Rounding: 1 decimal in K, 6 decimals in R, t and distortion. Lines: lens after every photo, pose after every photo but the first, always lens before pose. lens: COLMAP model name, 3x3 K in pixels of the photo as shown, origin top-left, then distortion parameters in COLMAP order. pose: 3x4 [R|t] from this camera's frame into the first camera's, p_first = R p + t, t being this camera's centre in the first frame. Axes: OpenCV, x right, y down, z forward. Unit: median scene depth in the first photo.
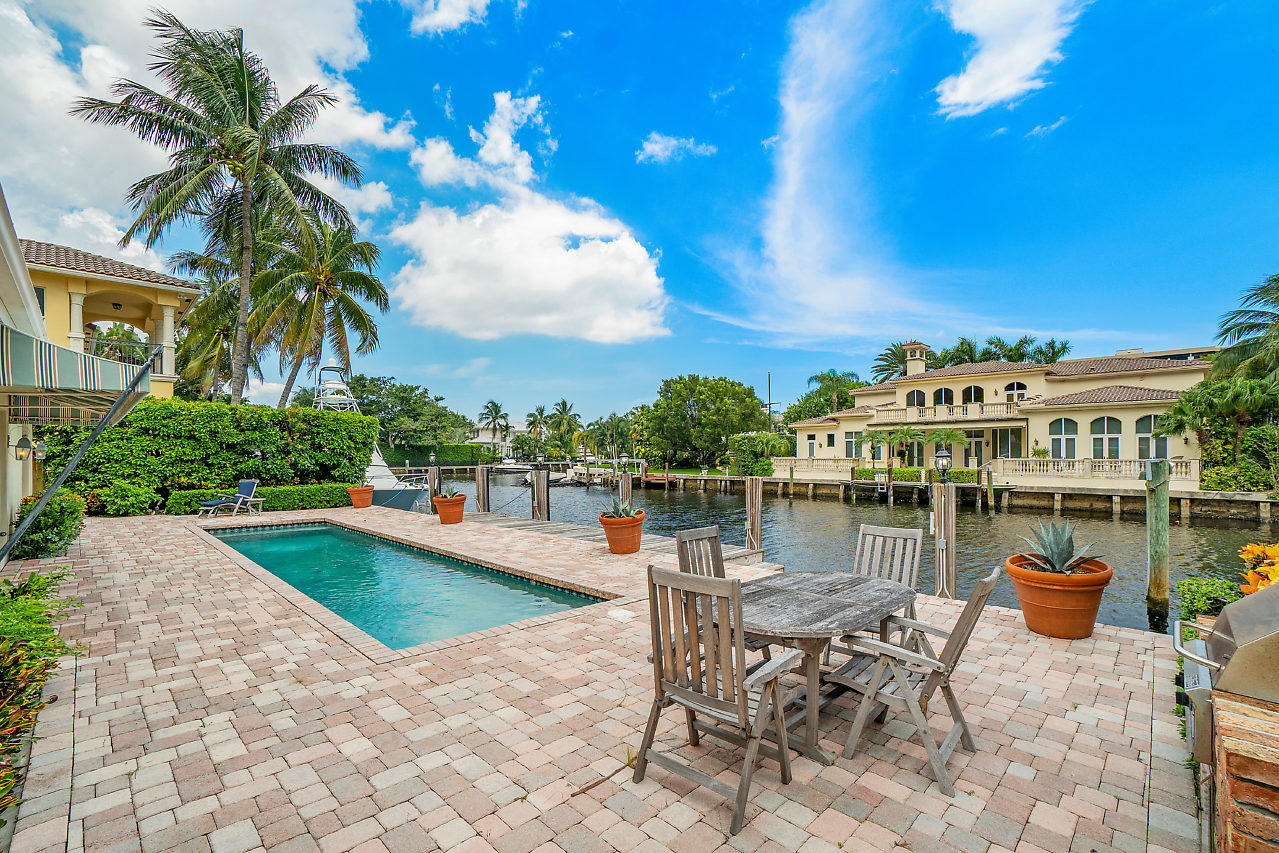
lens RADIAL K [[563.8, 0, 634.3], [0, 563.8, 449.0], [0, 0, 1]] dist [-0.000184, -0.000128]
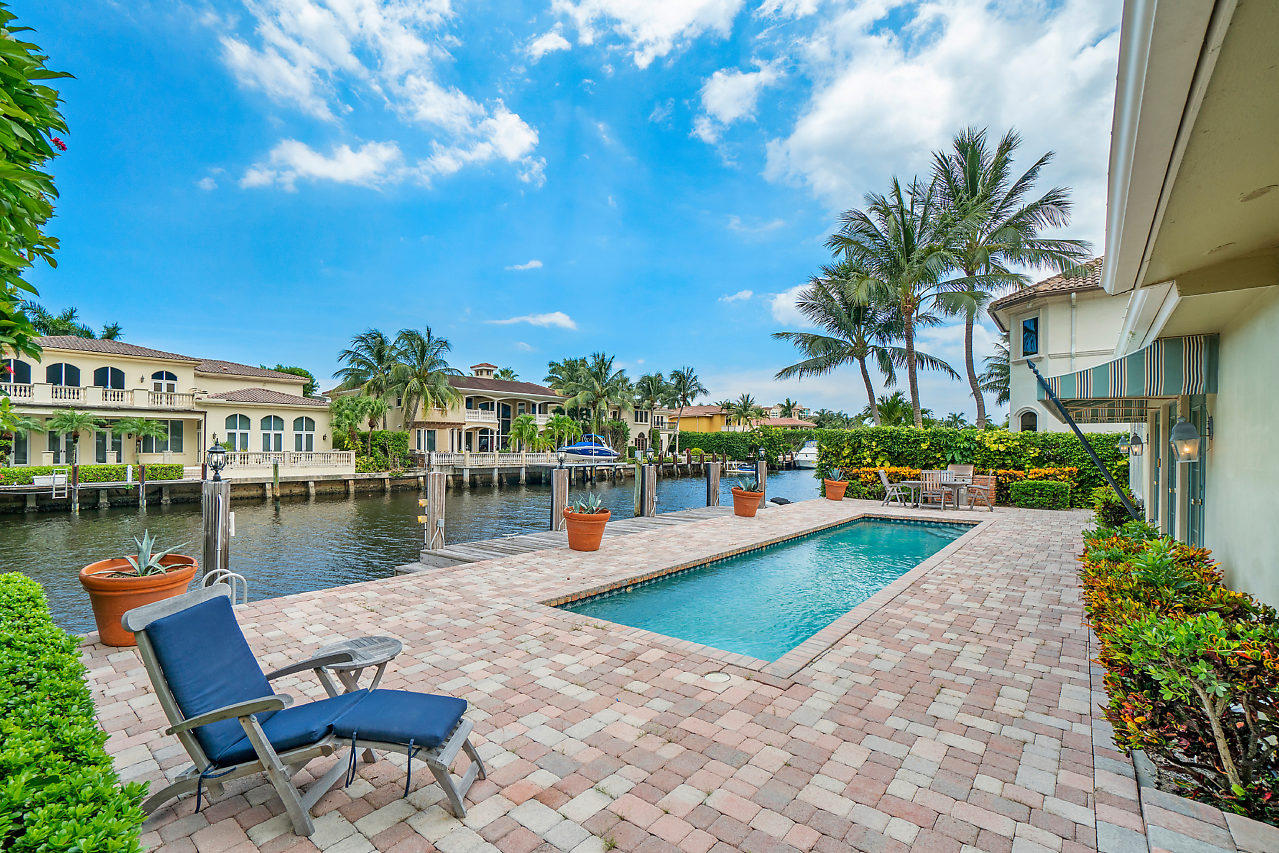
lens RADIAL K [[541.8, 0, 641.3], [0, 541.8, 439.9], [0, 0, 1]] dist [0.001662, 0.000505]
pose [[-0.065251, 0.013905, 0.997772, -0.250245], [-0.010546, 0.999837, -0.014623, 0.001121], [-0.997813, -0.011477, -0.065093, 0.230539]]
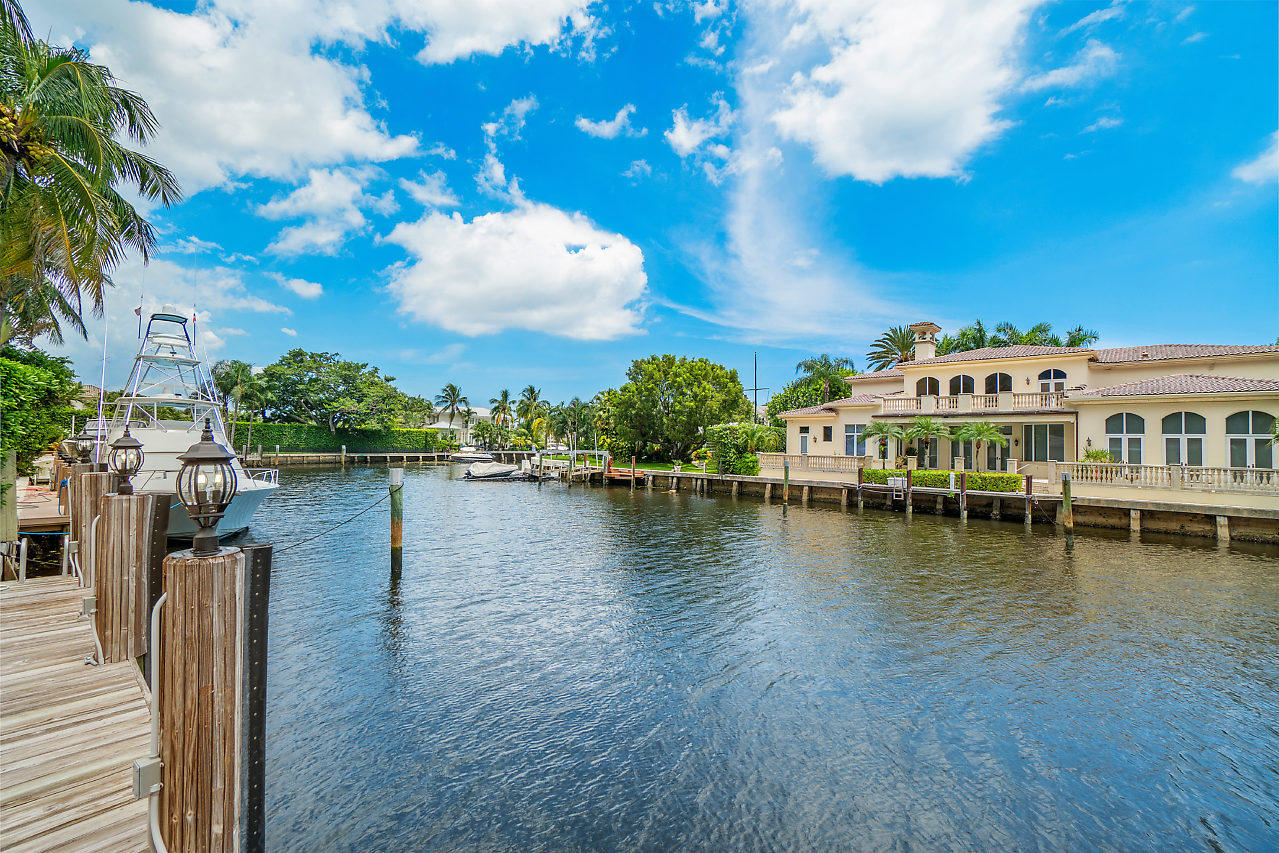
lens RADIAL K [[555.8, 0, 639.5], [0, 555.8, 426.5], [0, 0, 1]] dist [0.026804, 0.000543]
pose [[0.998435, 0.025406, 0.049815, 0.026008], [-0.024166, 0.999387, -0.025329, 0.001082], [-0.050428, 0.024085, 0.998437, 0.179406]]
